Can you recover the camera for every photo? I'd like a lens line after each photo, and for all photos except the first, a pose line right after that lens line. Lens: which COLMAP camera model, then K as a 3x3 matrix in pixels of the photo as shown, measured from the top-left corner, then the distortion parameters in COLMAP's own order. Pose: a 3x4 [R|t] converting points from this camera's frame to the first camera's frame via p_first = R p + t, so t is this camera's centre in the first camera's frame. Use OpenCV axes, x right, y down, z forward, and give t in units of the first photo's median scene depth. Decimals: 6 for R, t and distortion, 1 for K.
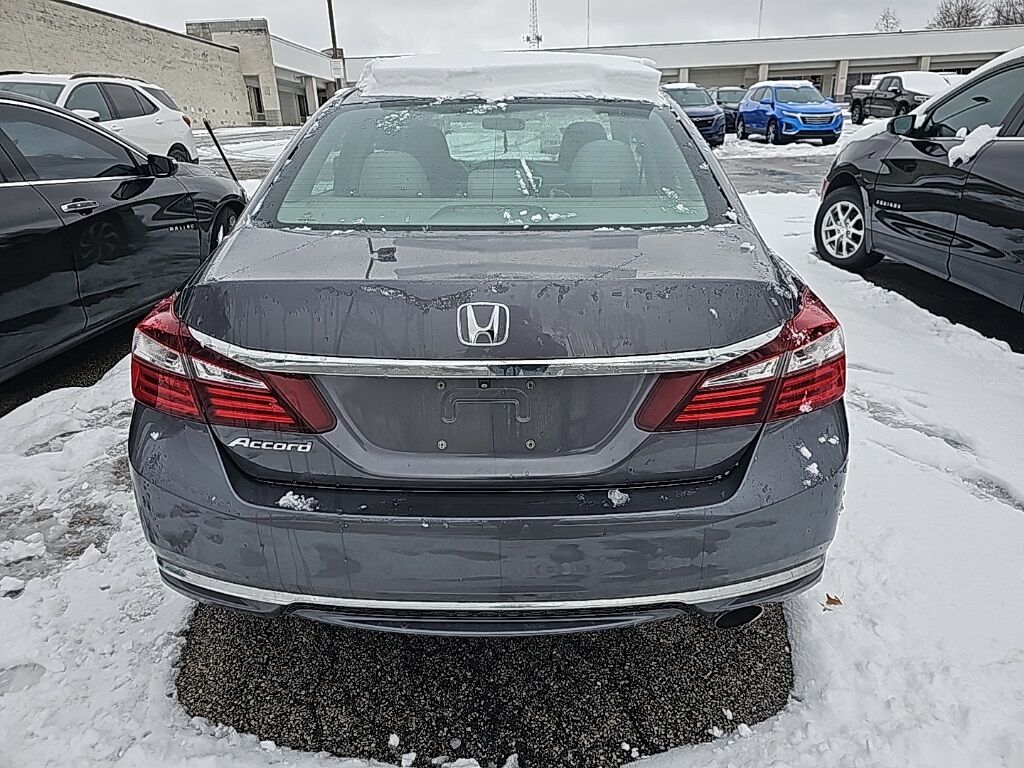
lens RADIAL K [[699.2, 0, 512.0], [0, 699.2, 384.0], [0, 0, 1]] dist [0.073400, -0.059250]
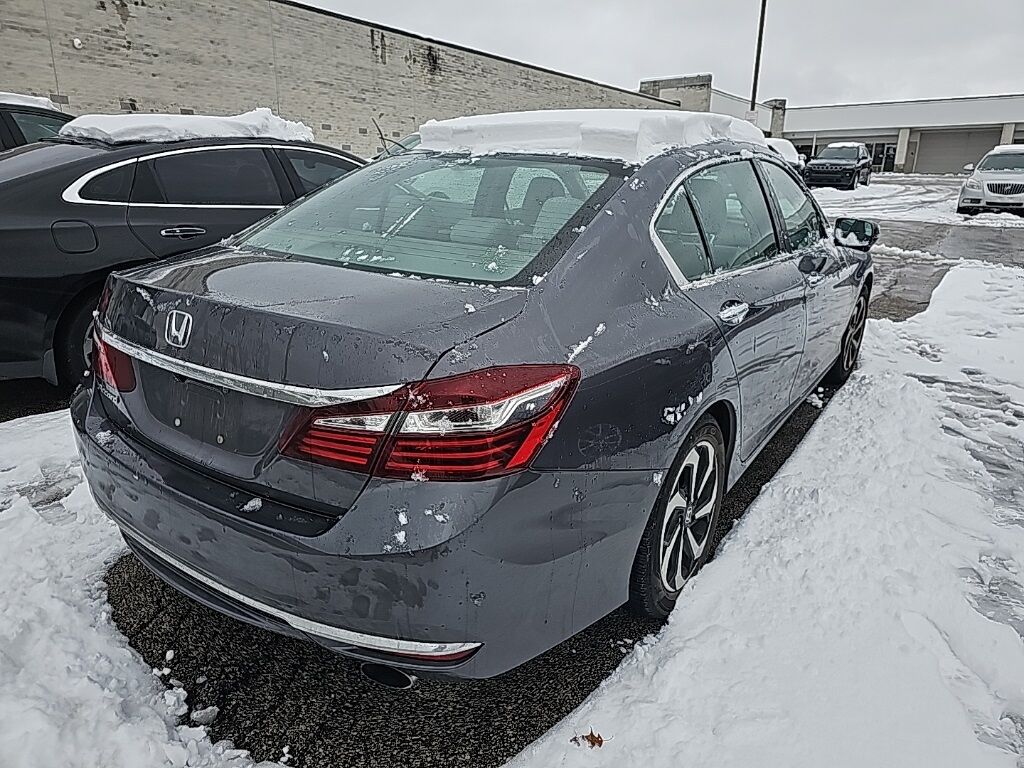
lens RADIAL K [[699.2, 0, 512.0], [0, 699.2, 384.0], [0, 0, 1]] dist [0.073400, -0.059250]
pose [[0.810901, 0.201408, -0.549432, 0.883519], [-0.233922, 0.972191, 0.011138, -0.110051], [0.536396, 0.119492, 0.835465, 0.217917]]
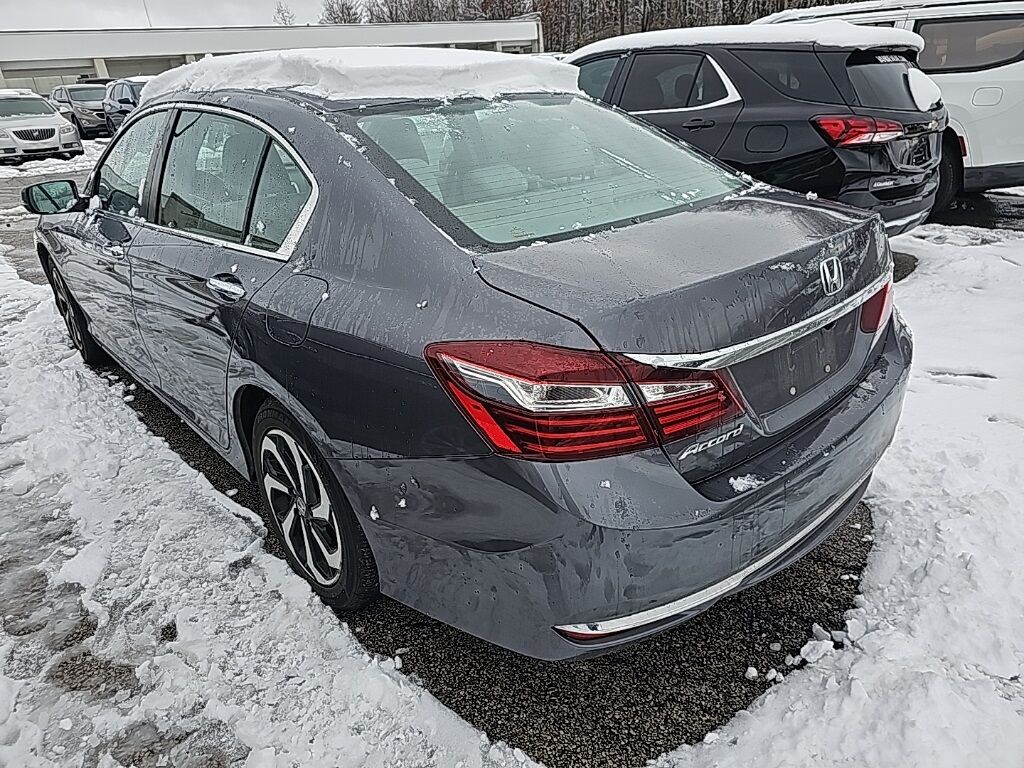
lens RADIAL K [[699.2, 0, 512.0], [0, 699.2, 384.0], [0, 0, 1]] dist [0.073400, -0.059250]
pose [[0.711161, -0.299431, 0.636075, -0.980071], [0.292526, 0.948753, 0.119567, -0.166379], [-0.639280, 0.101037, 0.762307, 0.337005]]
